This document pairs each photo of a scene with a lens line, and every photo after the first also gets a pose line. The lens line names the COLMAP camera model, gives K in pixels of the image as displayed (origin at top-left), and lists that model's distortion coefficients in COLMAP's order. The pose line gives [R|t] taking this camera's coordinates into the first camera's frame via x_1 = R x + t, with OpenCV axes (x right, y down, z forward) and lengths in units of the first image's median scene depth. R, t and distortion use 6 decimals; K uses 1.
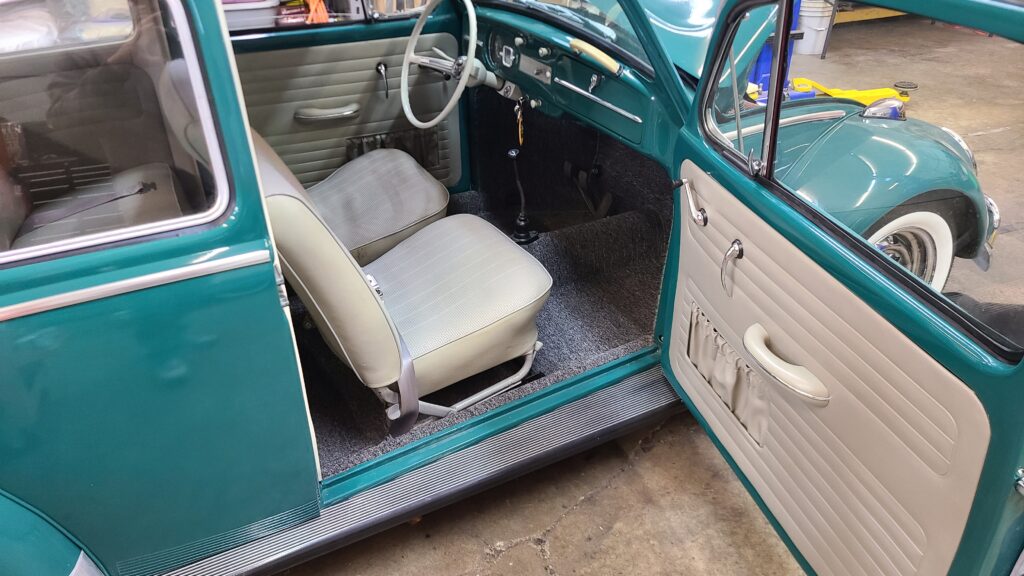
lens RADIAL K [[766.4, 0, 521.9], [0, 766.4, 290.5], [0, 0, 1]] dist [0.040264, -0.027470]
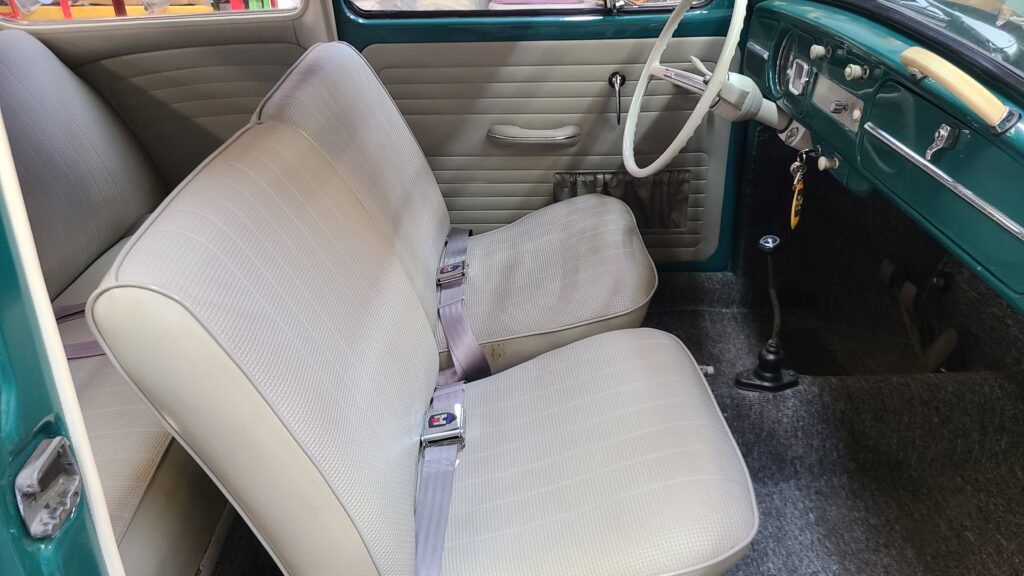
lens RADIAL K [[766.4, 0, 527.3], [0, 766.4, 273.7], [0, 0, 1]] dist [0.040264, -0.027470]
pose [[0.894432, 0.196035, -0.401947, 0.058040], [-0.215350, 0.976533, -0.002938, -0.106653], [0.391939, 0.089187, 0.915658, 0.374244]]
